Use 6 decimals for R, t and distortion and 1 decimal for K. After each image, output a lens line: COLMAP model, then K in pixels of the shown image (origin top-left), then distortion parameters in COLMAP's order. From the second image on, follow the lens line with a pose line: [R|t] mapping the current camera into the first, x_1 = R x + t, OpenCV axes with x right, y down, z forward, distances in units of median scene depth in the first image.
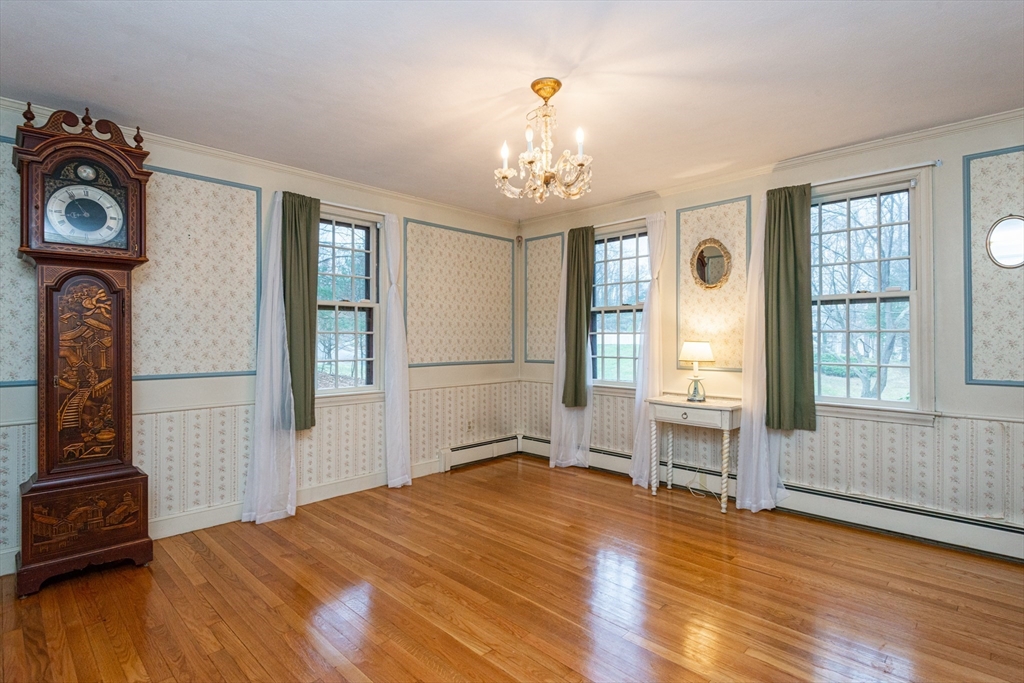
lens RADIAL K [[520.1, 0, 512.1], [0, 520.1, 337.6], [0, 0, 1]] dist [-0.000649, 0.000838]
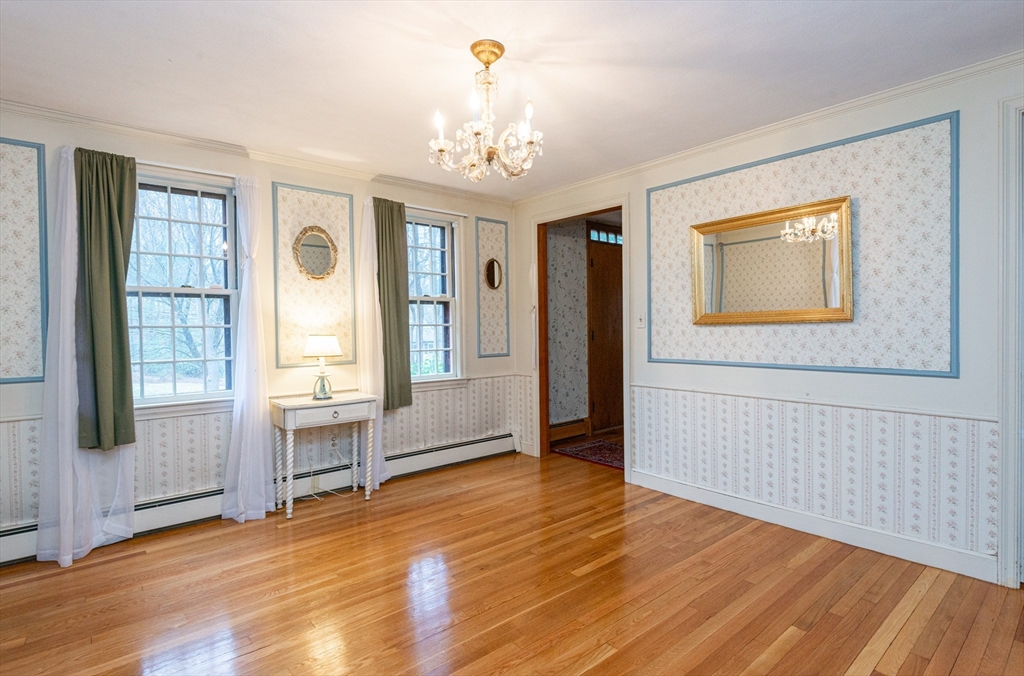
lens RADIAL K [[516.5, 0, 511.8], [0, 516.5, 337.7], [0, 0, 1]] dist [0.036367, -0.000758]
pose [[0.069971, -0.016698, 0.997409, -0.548412], [0.012518, 0.999796, 0.015859, 0.001561], [-0.997470, 0.011375, 0.070166, 0.586617]]
